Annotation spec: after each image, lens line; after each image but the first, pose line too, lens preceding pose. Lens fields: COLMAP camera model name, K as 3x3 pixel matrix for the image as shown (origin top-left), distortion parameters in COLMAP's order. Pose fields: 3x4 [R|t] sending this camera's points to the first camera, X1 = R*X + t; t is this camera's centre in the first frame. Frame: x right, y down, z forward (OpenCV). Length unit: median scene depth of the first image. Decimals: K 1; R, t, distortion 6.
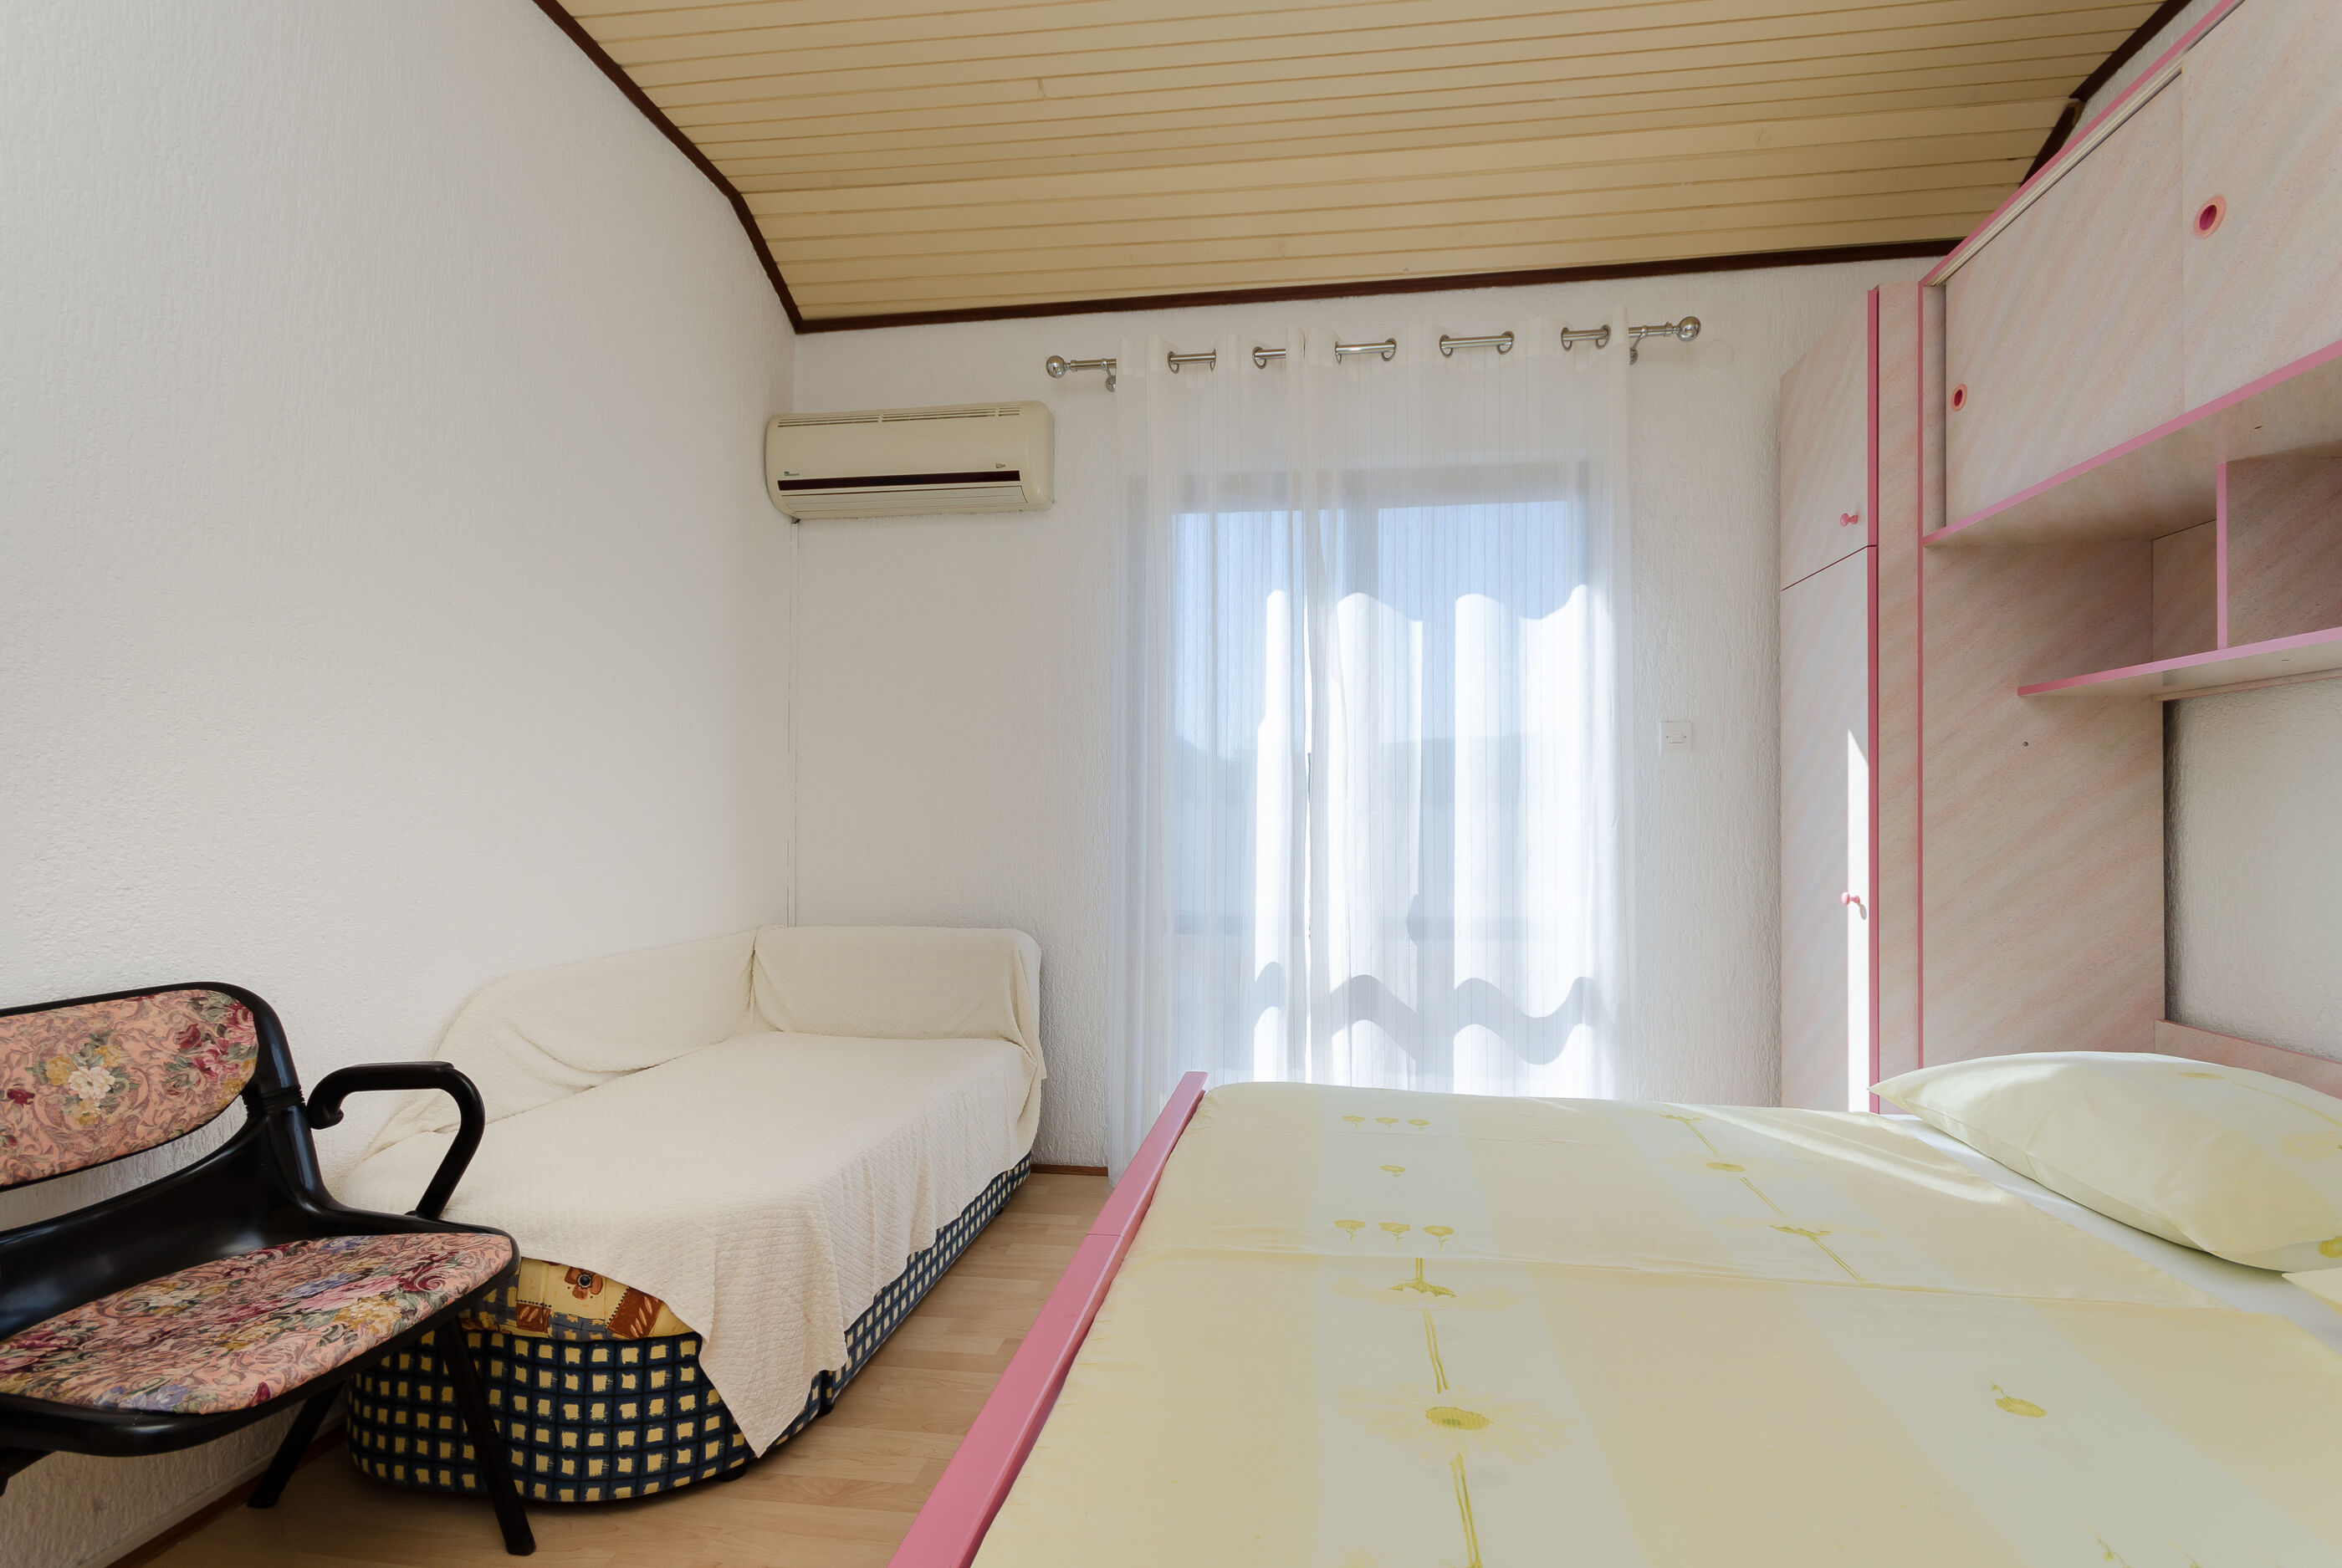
lens RADIAL K [[1030.8, 0, 1183.6], [0, 1030.8, 792.7], [0, 0, 1]] dist [0.012402, 0.000882]
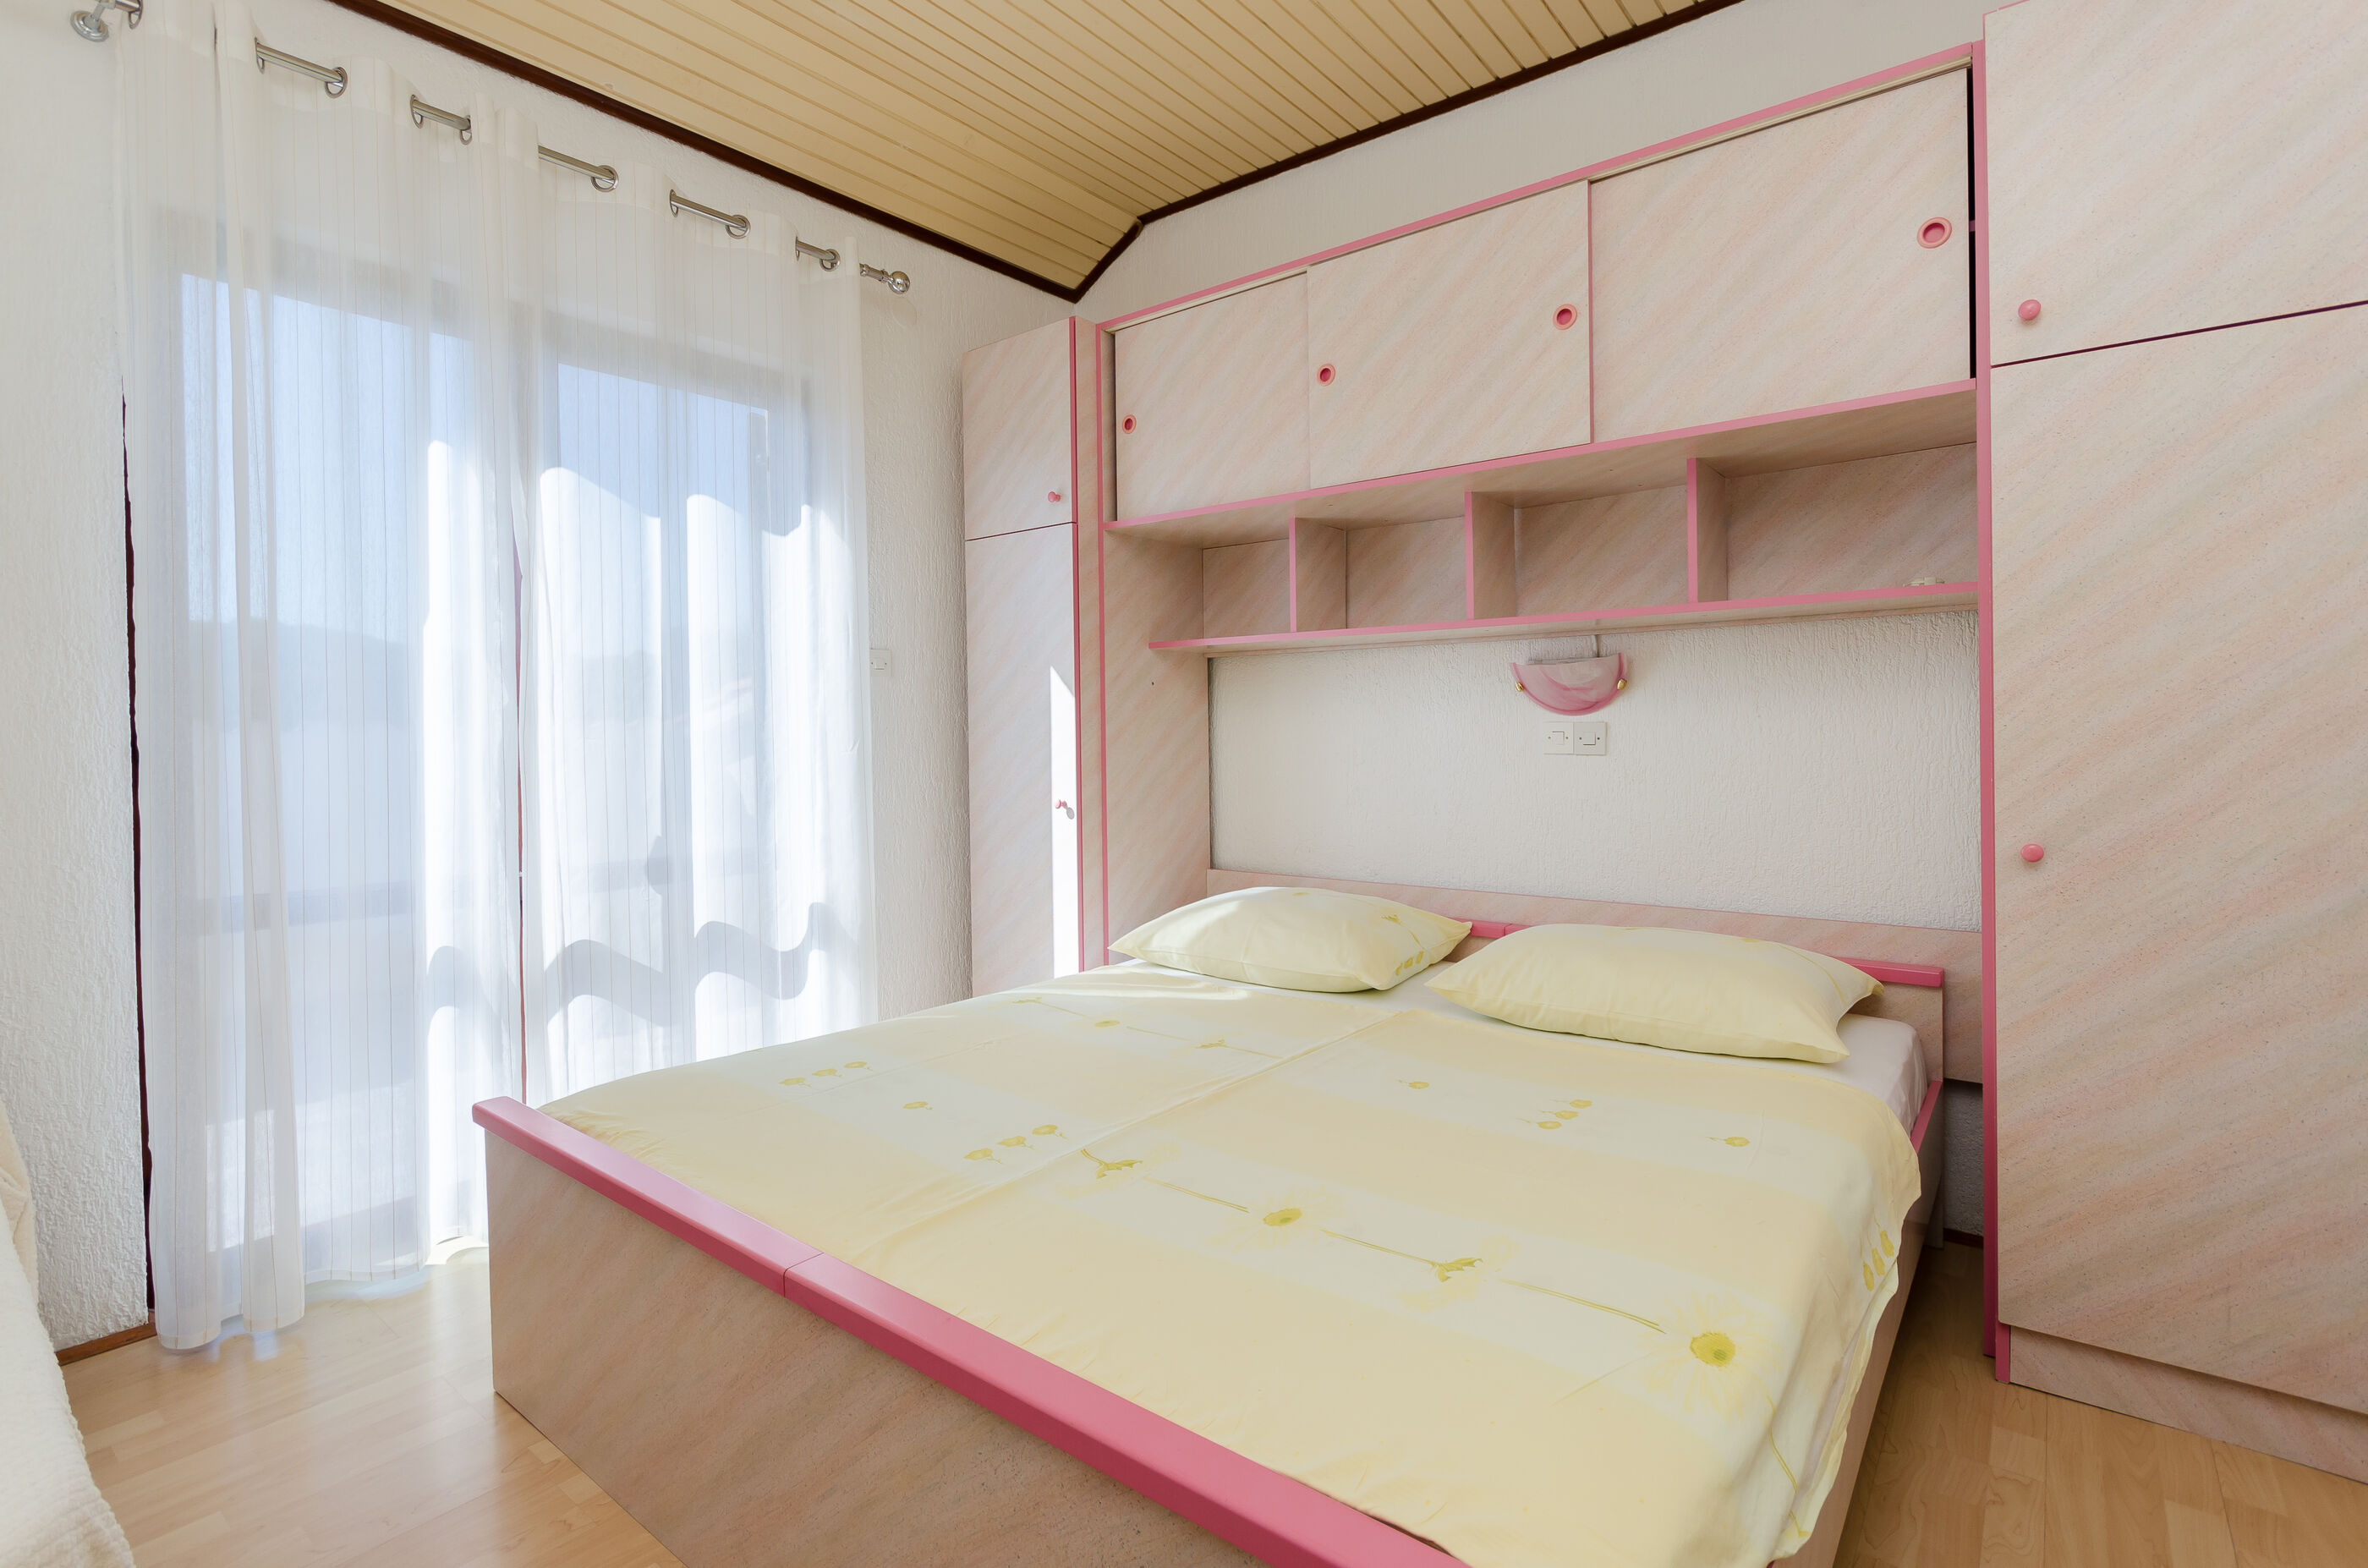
lens RADIAL K [[1122.7, 0, 1186.2], [0, 1122.7, 732.5], [0, 0, 1]] dist [-0.000986, -0.000364]
pose [[0.516024, -0.015010, 0.856443, -0.364880], [-0.006717, 0.999745, 0.021569, -0.010968], [-0.856548, -0.016883, 0.515791, 0.145097]]
